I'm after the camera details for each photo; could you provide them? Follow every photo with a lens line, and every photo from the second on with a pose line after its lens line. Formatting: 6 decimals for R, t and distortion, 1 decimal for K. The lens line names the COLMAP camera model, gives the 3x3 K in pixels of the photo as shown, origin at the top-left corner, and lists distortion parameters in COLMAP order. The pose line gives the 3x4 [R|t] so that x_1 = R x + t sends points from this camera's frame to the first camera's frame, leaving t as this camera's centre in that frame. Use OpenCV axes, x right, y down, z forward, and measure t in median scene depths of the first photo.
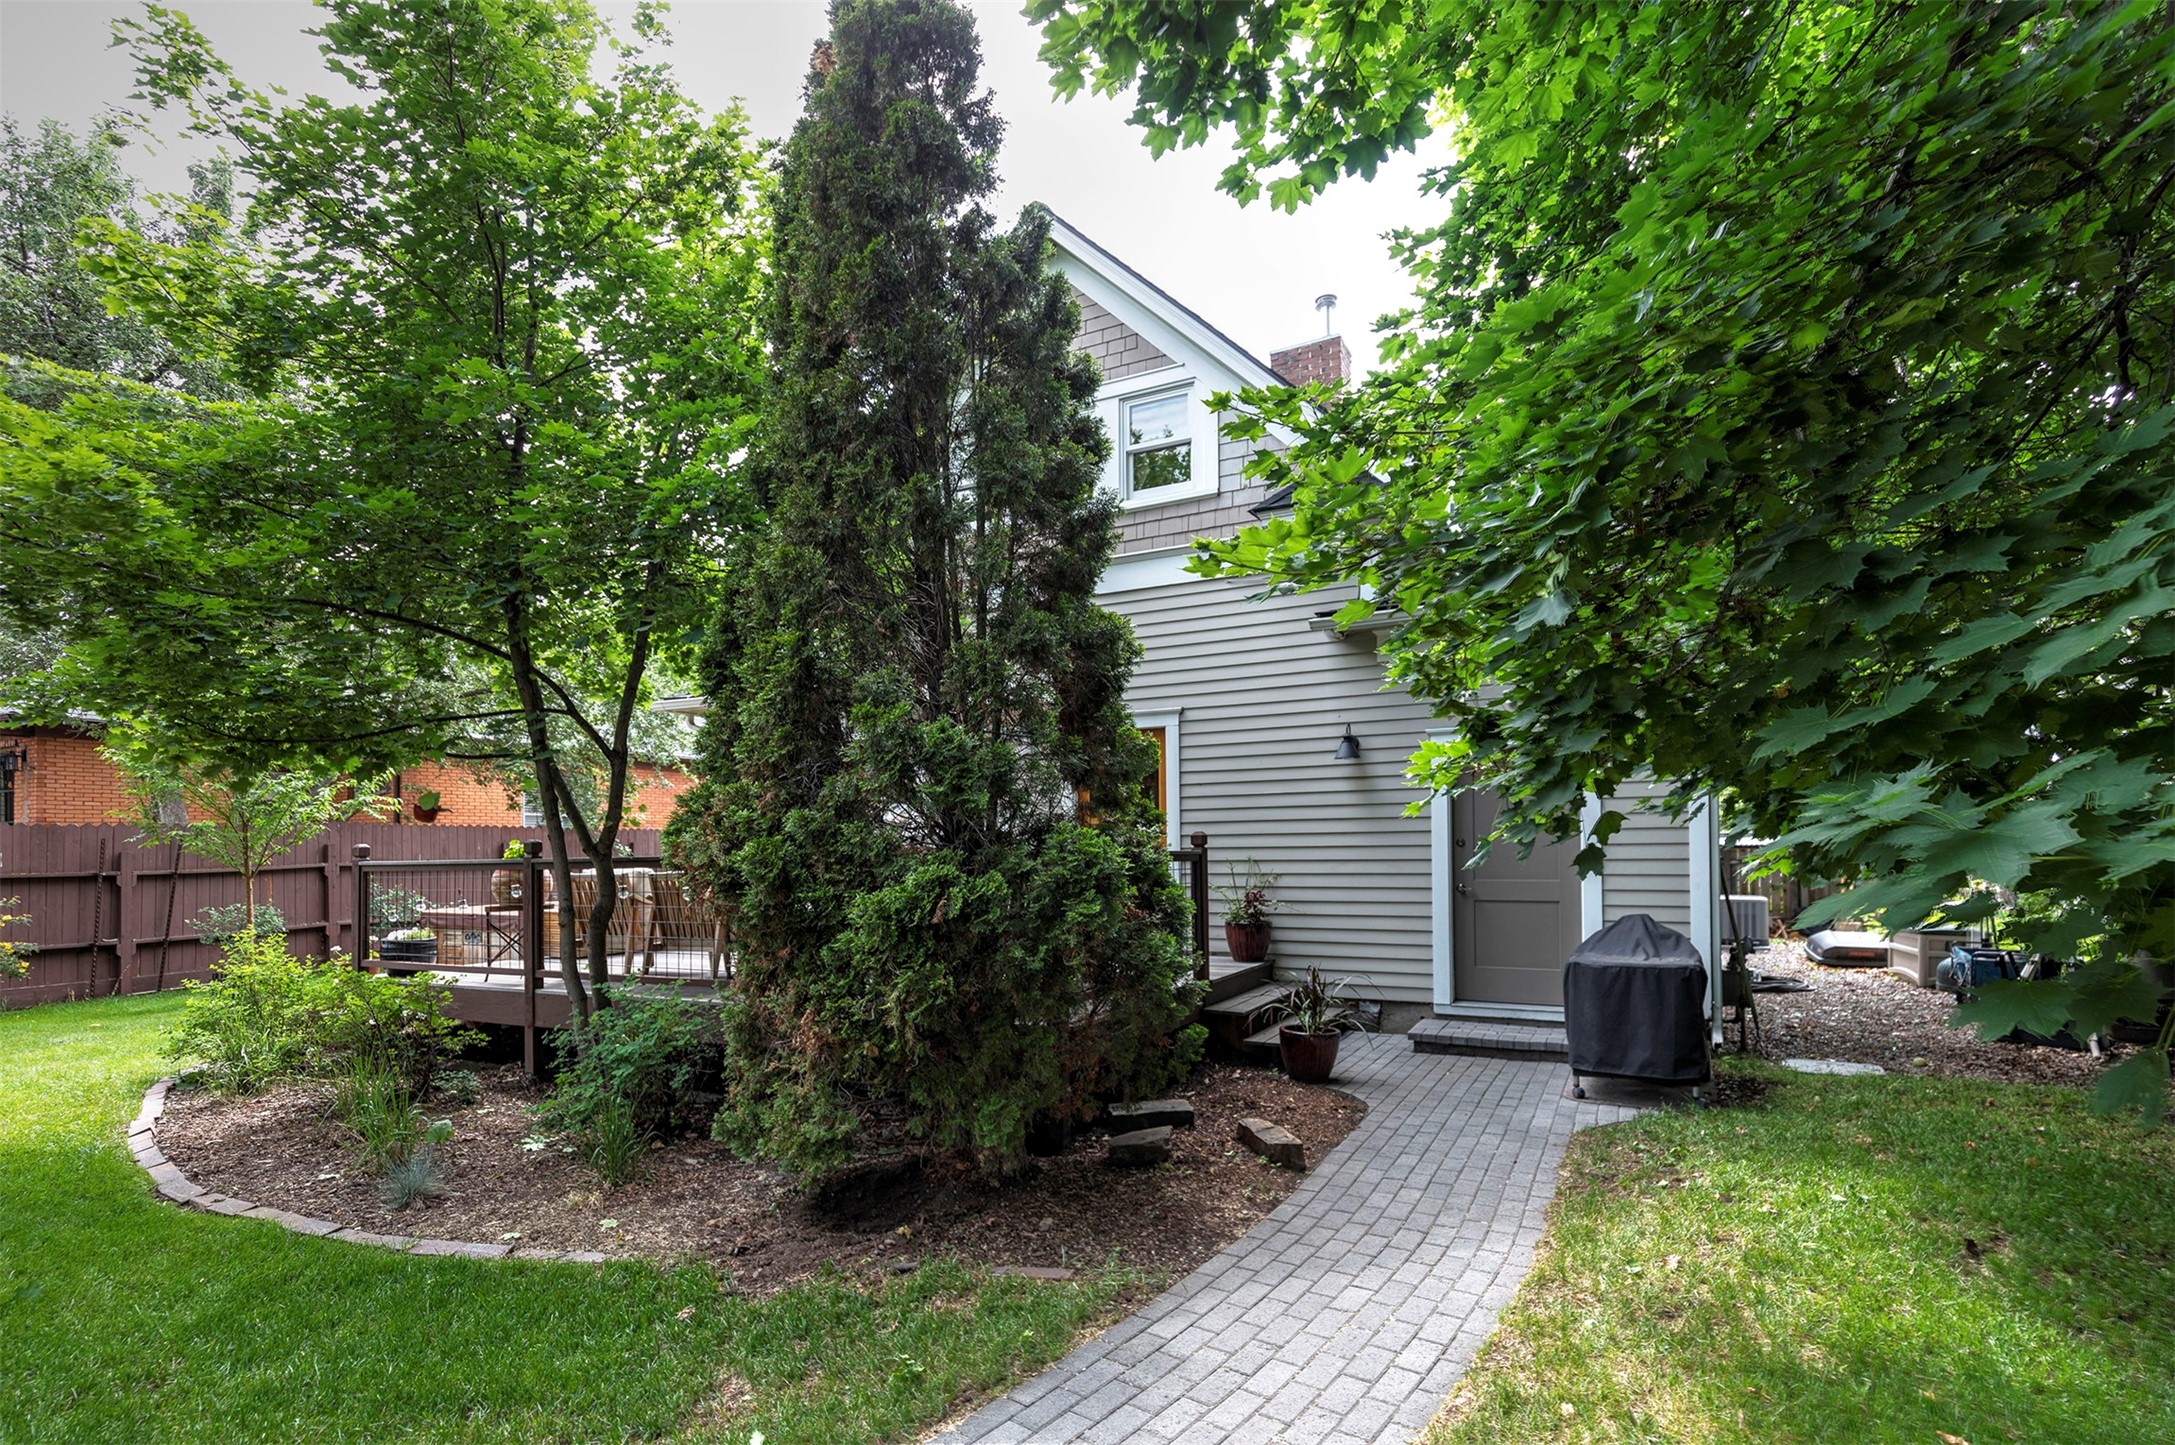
lens RADIAL K [[1676.9, 0, 1086.5], [0, 1676.9, 723.7], [0, 0, 1]] dist [0.015046, 0.003813]
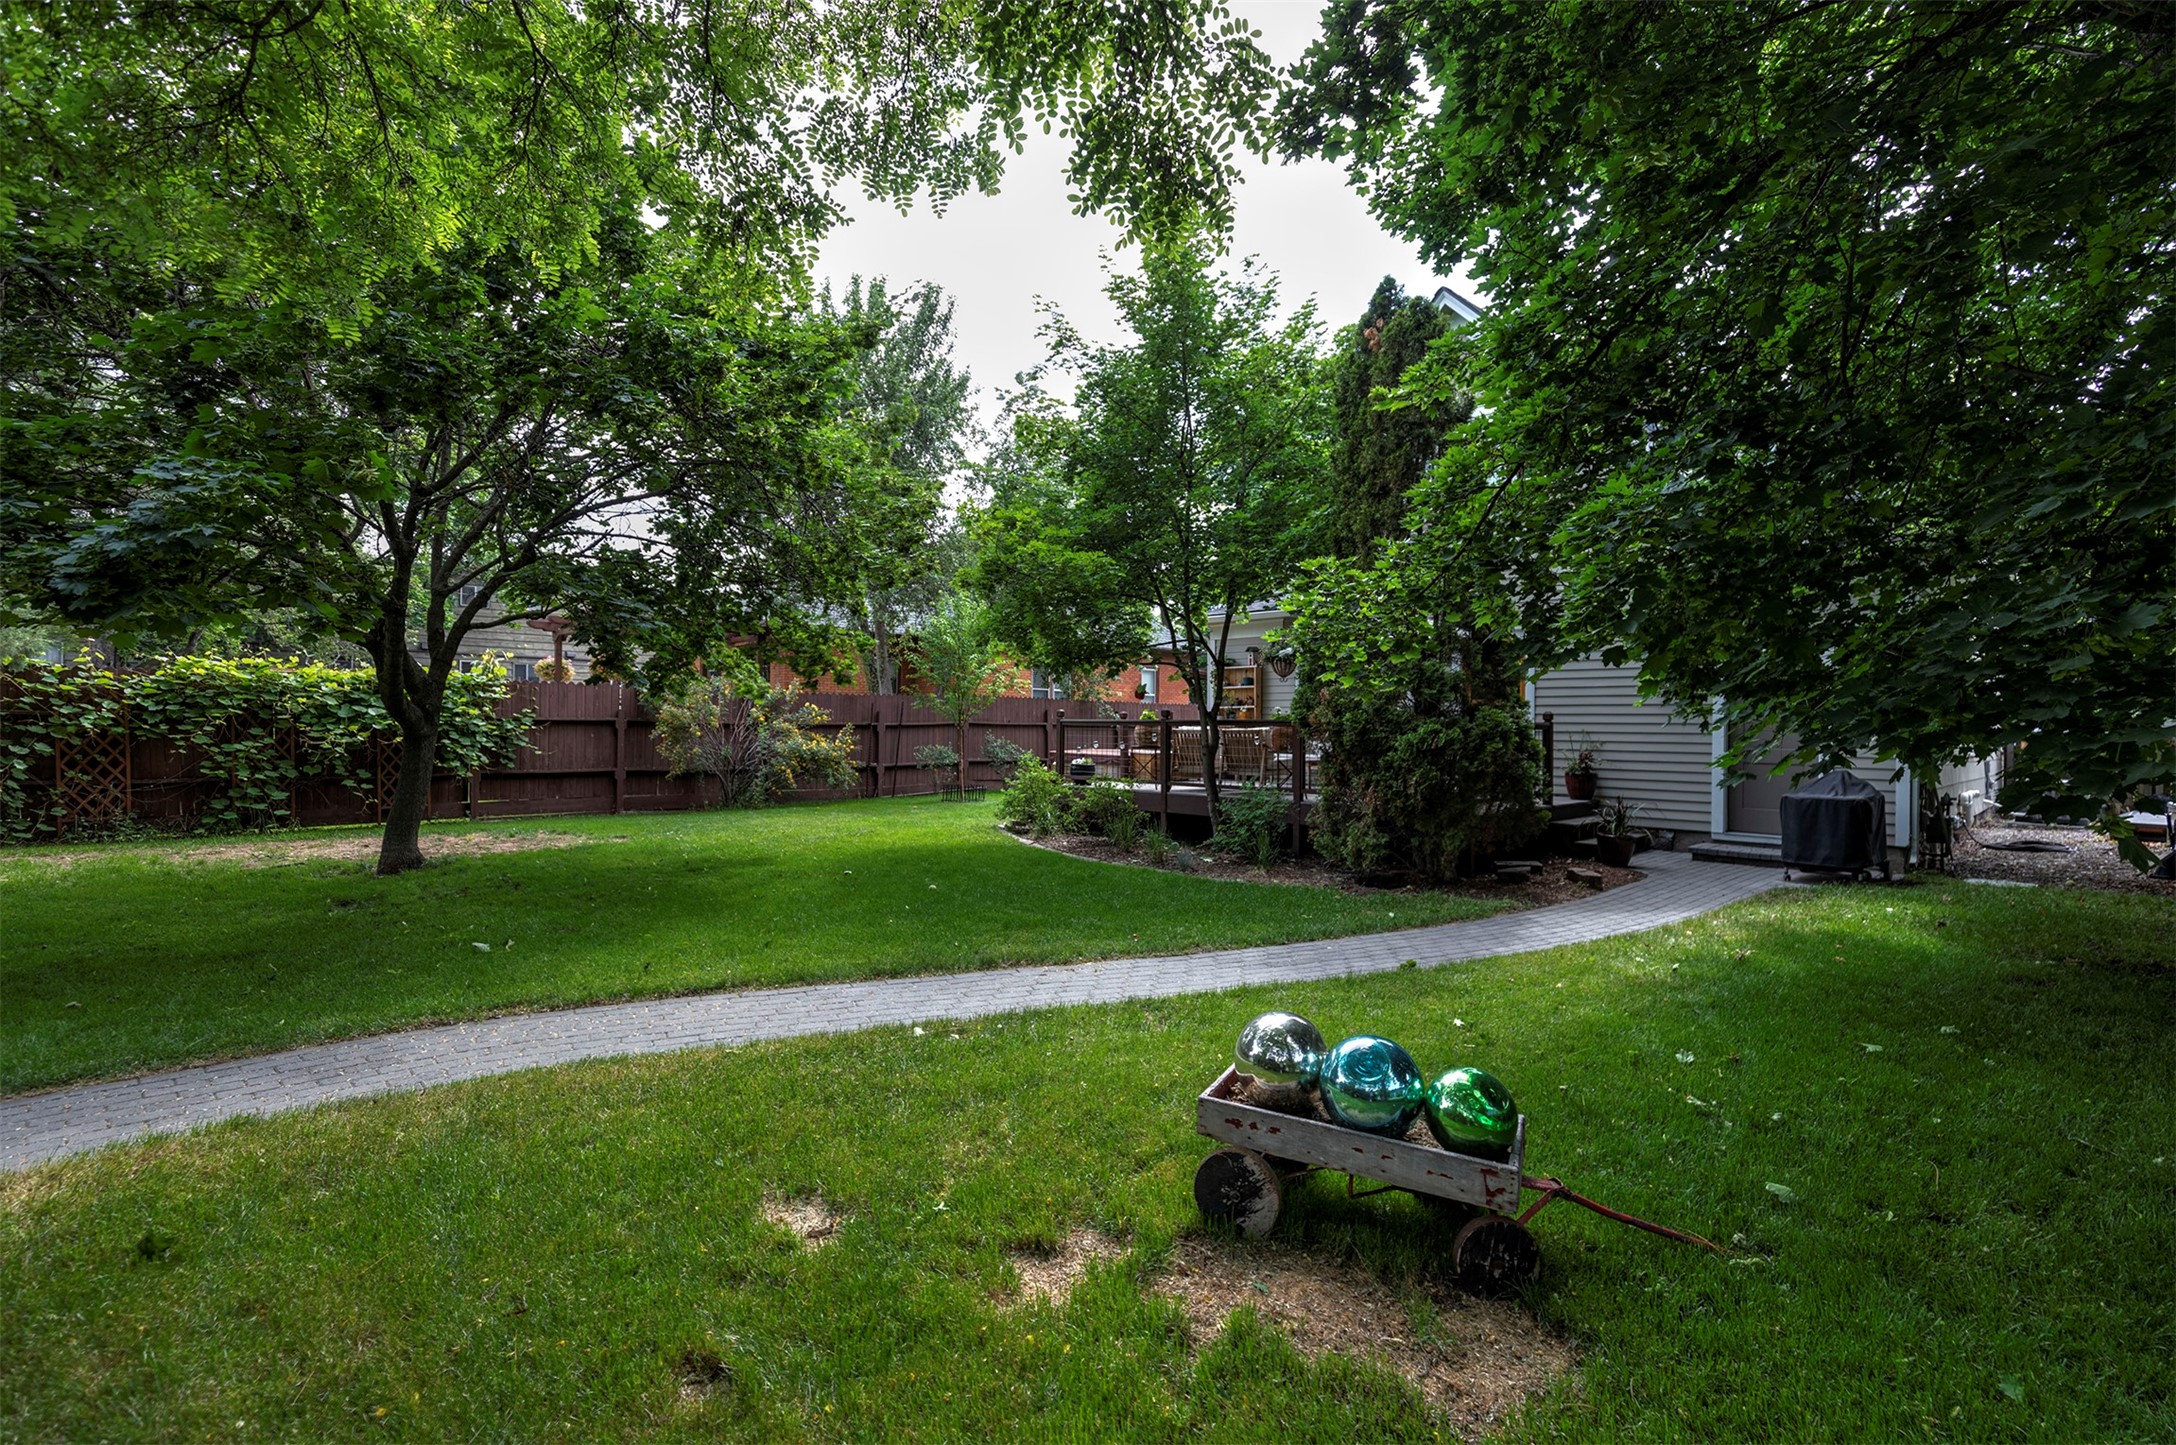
lens RADIAL K [[1677.7, 0, 1089.6], [0, 1677.7, 723.8], [0, 0, 1]] dist [0.015046, 0.003813]
pose [[0.980345, 0.019964, -0.196277, -0.045377], [-0.005279, 0.997165, 0.075061, -0.040556], [0.197219, -0.072550, 0.977671, -0.628082]]
